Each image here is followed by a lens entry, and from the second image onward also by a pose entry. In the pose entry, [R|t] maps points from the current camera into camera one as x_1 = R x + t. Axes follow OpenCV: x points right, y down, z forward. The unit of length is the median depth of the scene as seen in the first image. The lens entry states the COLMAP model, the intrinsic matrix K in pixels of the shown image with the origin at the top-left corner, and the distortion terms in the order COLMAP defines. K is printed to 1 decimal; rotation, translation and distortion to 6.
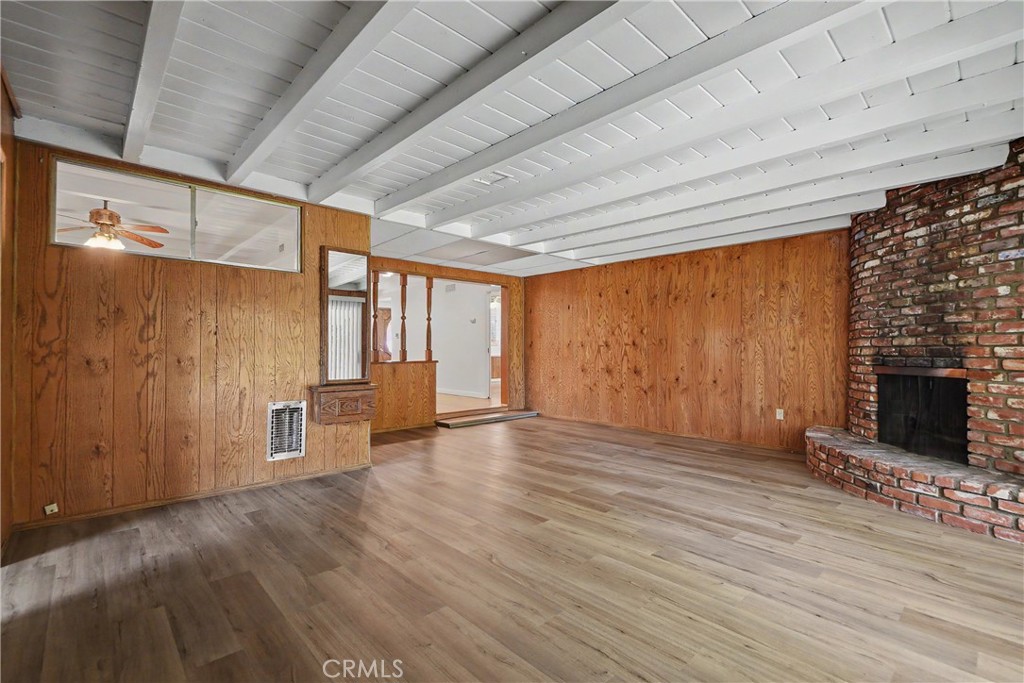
lens RADIAL K [[450.7, 0, 512.3], [0, 450.7, 342.3], [0, 0, 1]] dist [0.002013, -0.001963]
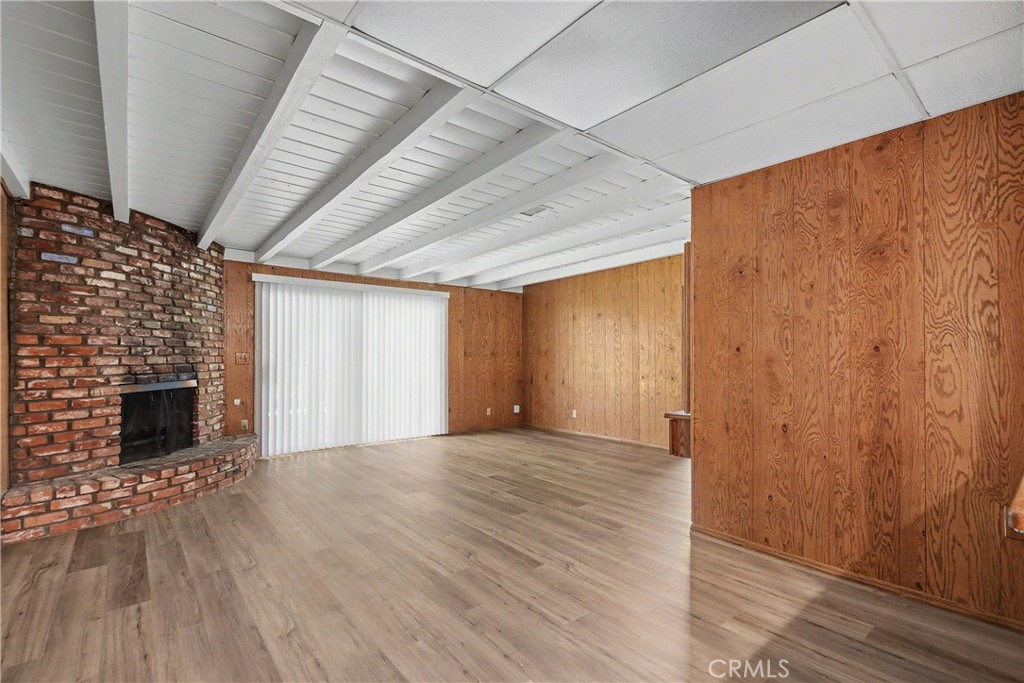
lens RADIAL K [[450.7, 0, 510.7], [0, 450.7, 347.6], [0, 0, 1]] dist [0.002013, -0.001963]
pose [[-0.998245, 0.011824, 0.058034, -0.073947], [0.009793, 0.999334, -0.035143, 0.015228], [-0.058410, -0.034513, -0.997696, 2.136336]]
